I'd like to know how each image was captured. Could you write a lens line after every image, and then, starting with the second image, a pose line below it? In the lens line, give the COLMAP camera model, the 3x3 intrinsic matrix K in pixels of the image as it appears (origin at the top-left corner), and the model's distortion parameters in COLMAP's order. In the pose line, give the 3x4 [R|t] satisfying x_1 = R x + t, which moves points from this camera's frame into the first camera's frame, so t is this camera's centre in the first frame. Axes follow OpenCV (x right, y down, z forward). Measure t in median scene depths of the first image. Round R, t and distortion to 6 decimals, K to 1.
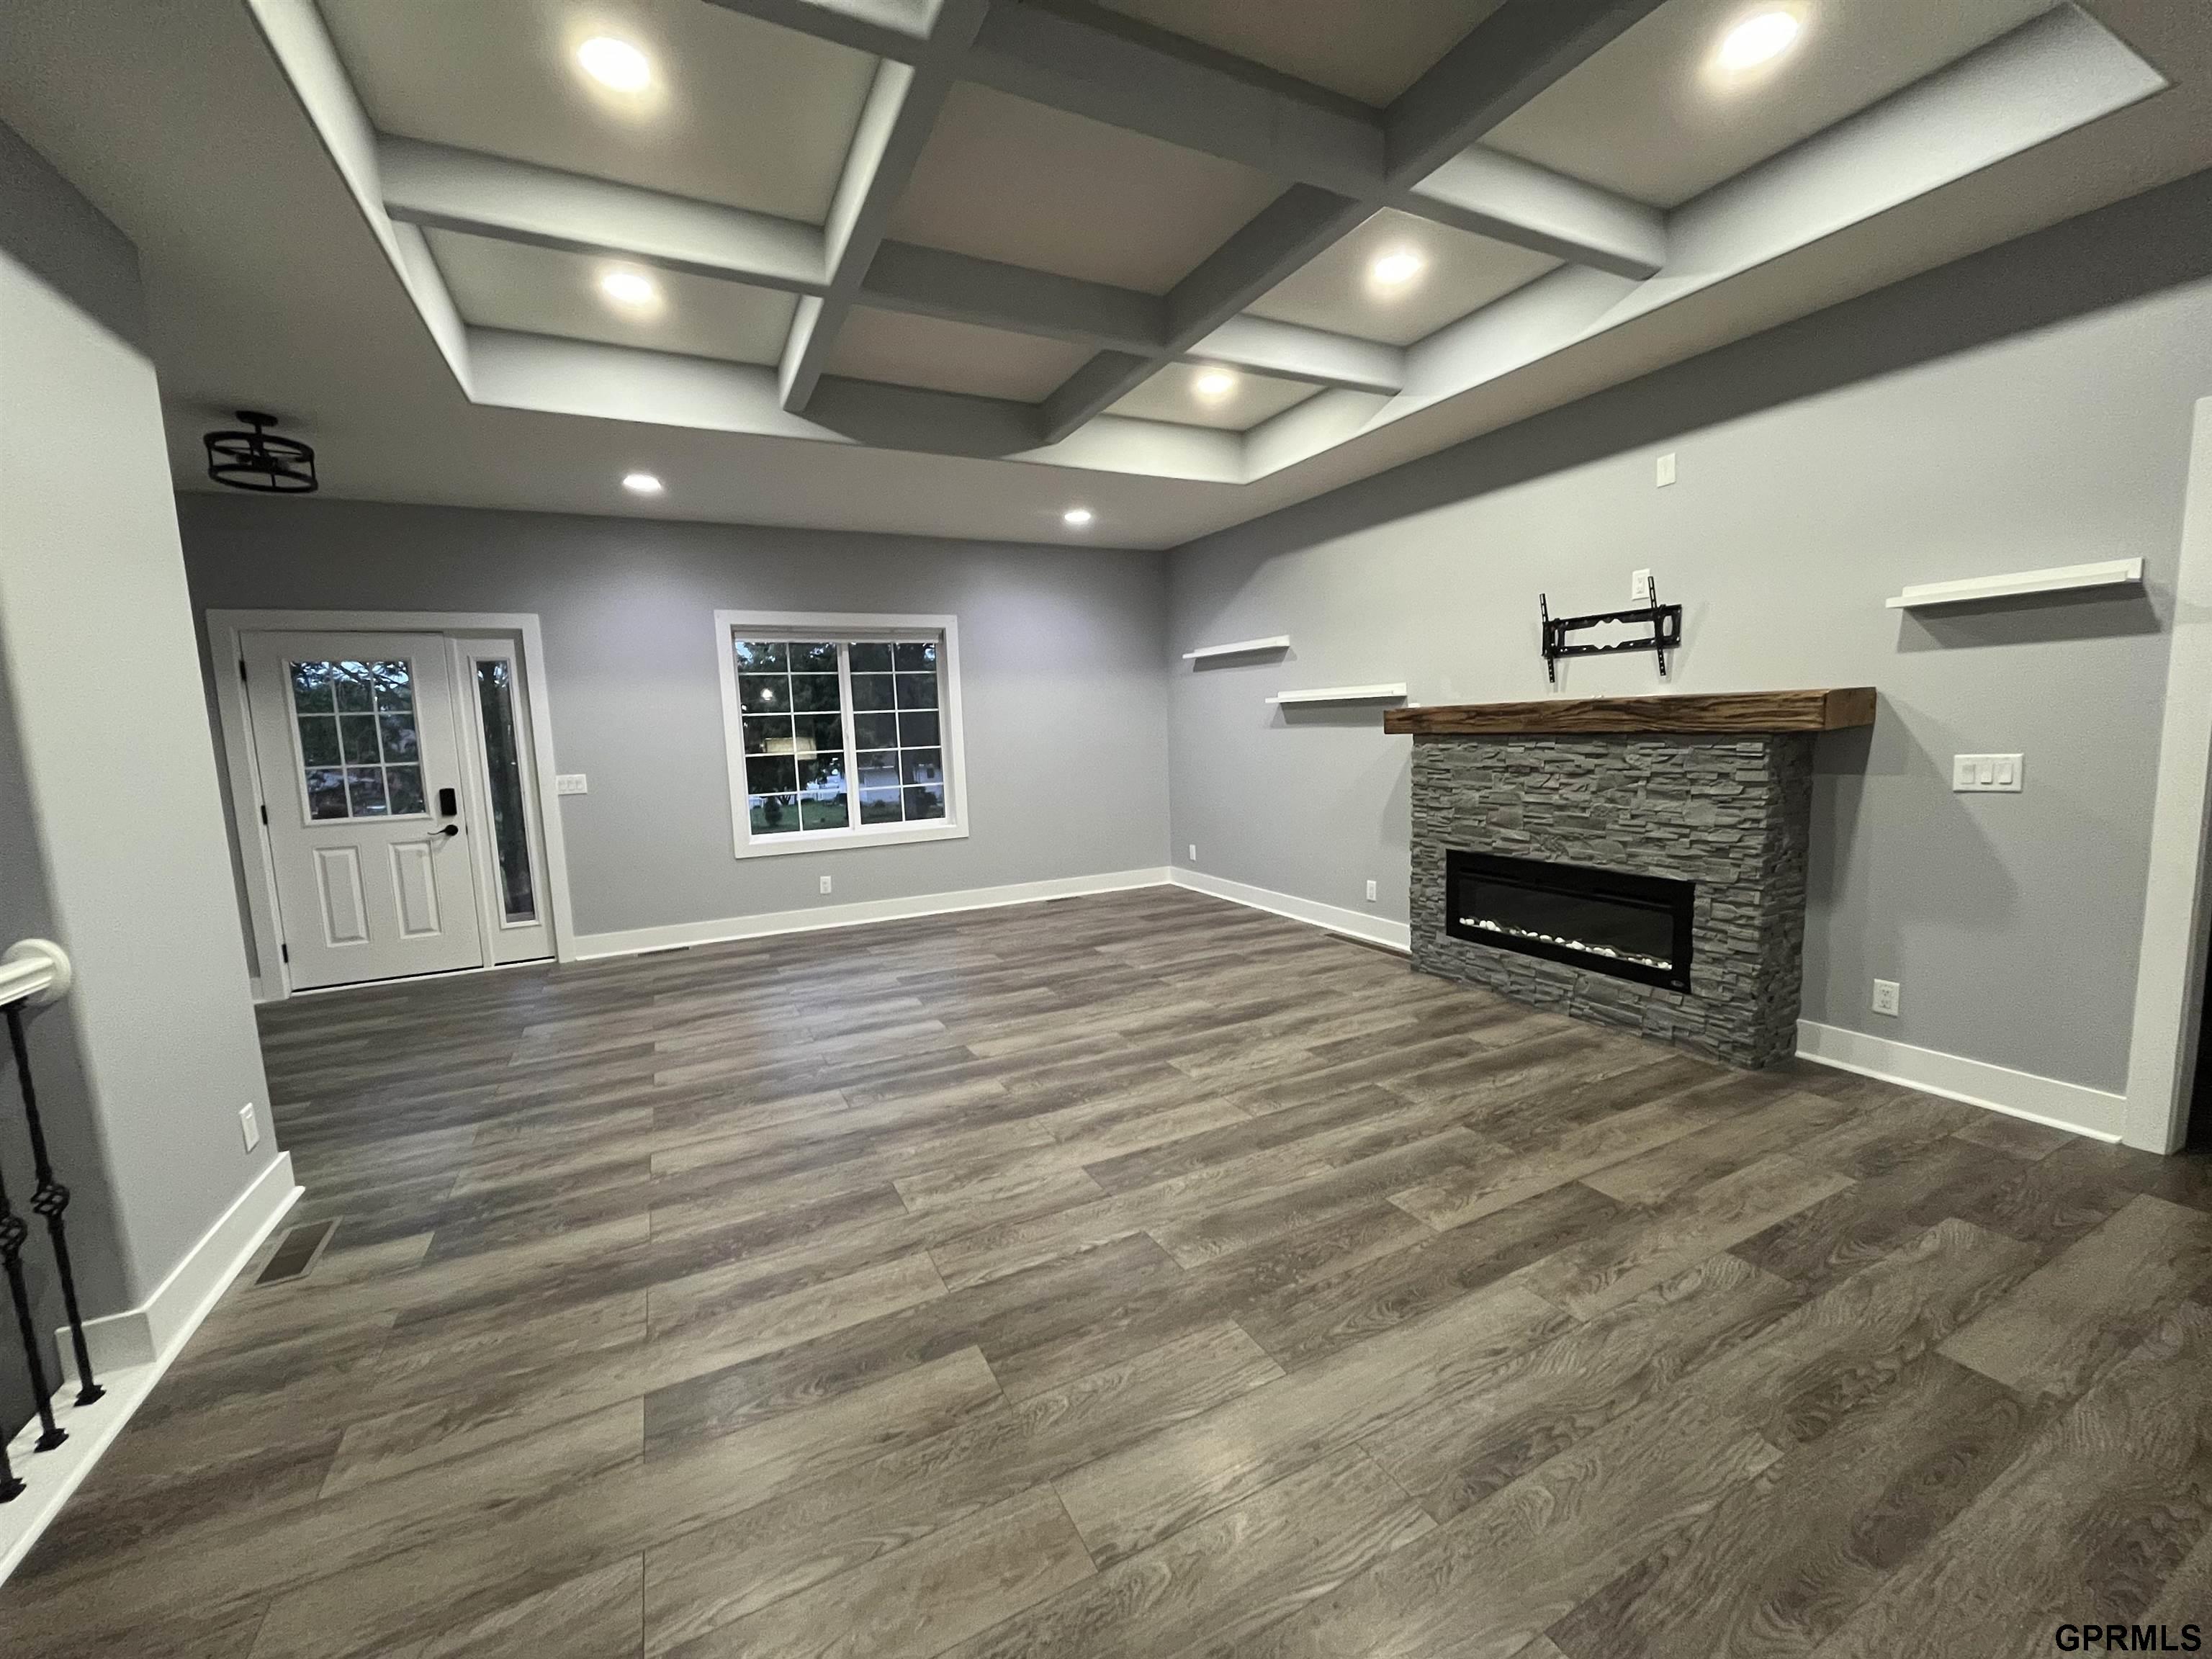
lens RADIAL K [[895.7, 0, 1098.6], [0, 895.7, 829.8], [0, 0, 1]] dist [-0.001775, -0.000513]
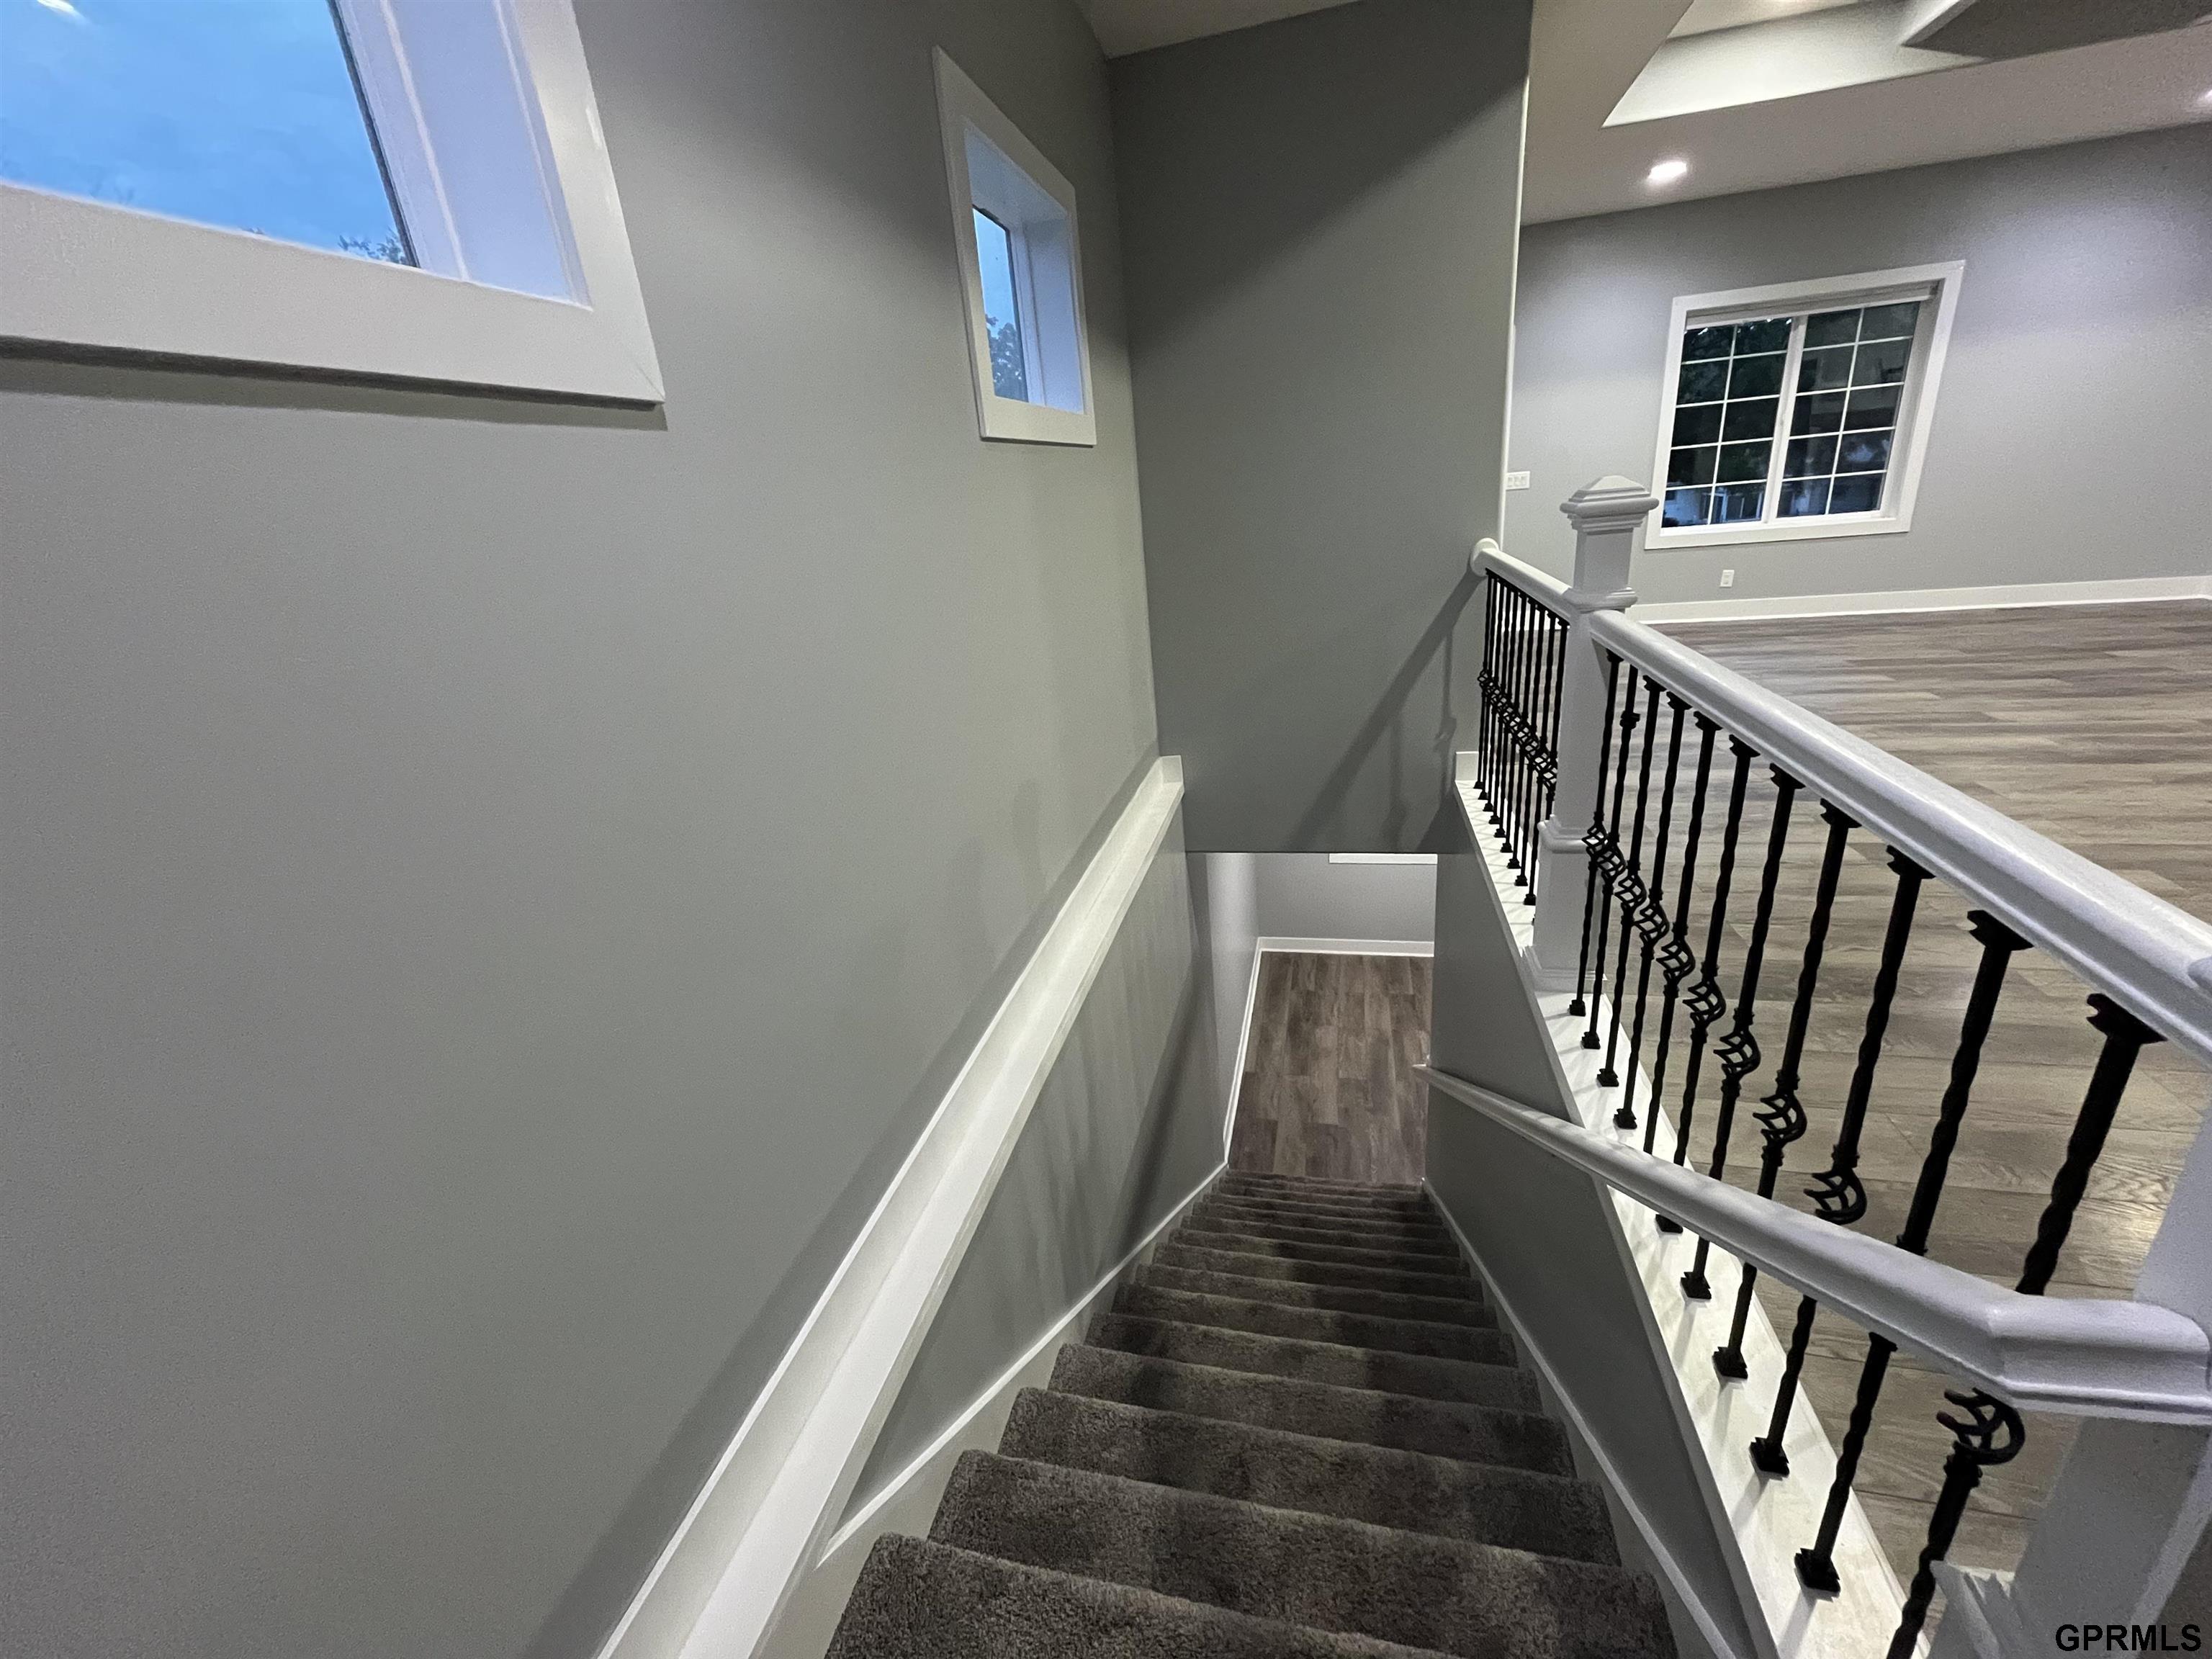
lens RADIAL K [[895.7, 0, 1103.9], [0, 895.7, 829.1], [0, 0, 1]] dist [-0.001775, -0.000513]
pose [[0.761697, 0.199041, -0.616603, -0.252566], [-0.015633, 0.957015, 0.289615, 0.081363], [0.647744, -0.210960, 0.732068, -0.466207]]
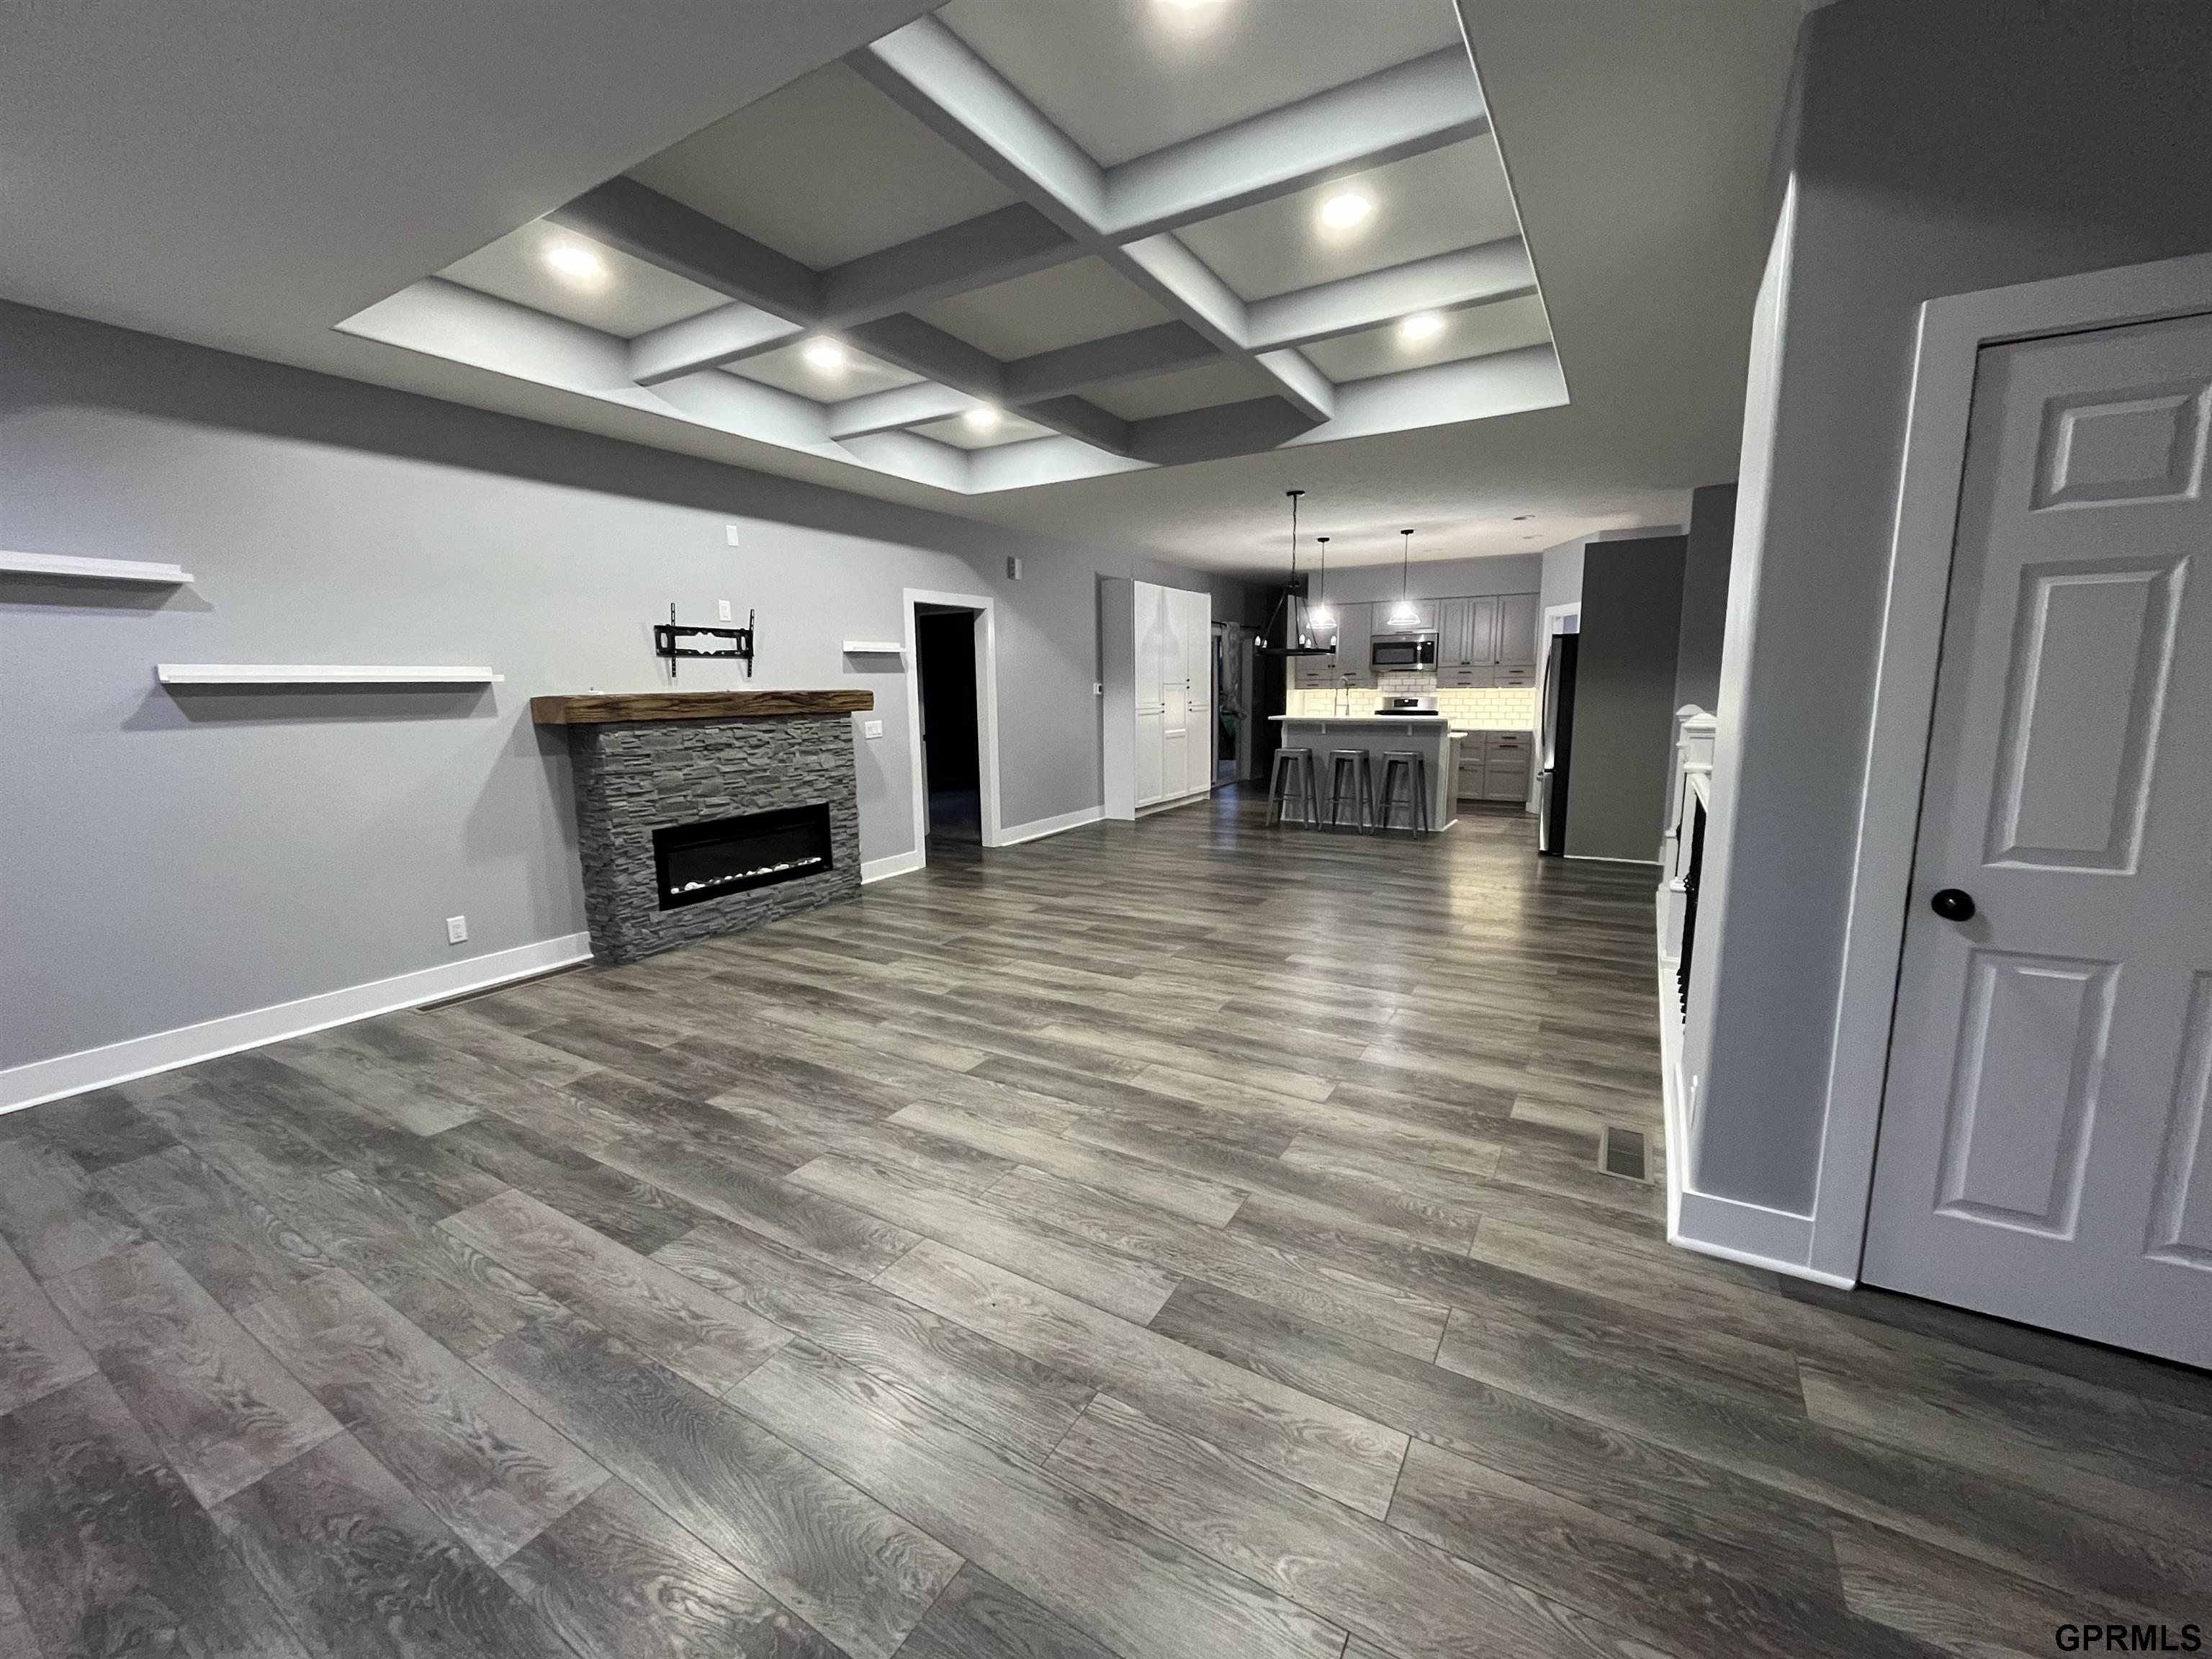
lens RADIAL K [[895.7, 0, 1114.4], [0, 895.7, 834.4], [0, 0, 1]] dist [-0.001775, -0.000513]
pose [[-0.544548, -0.094650, 0.833372, -0.884983], [0.133634, 0.971128, 0.197616, -0.123073], [-0.828015, 0.218979, -0.516177, 1.232393]]
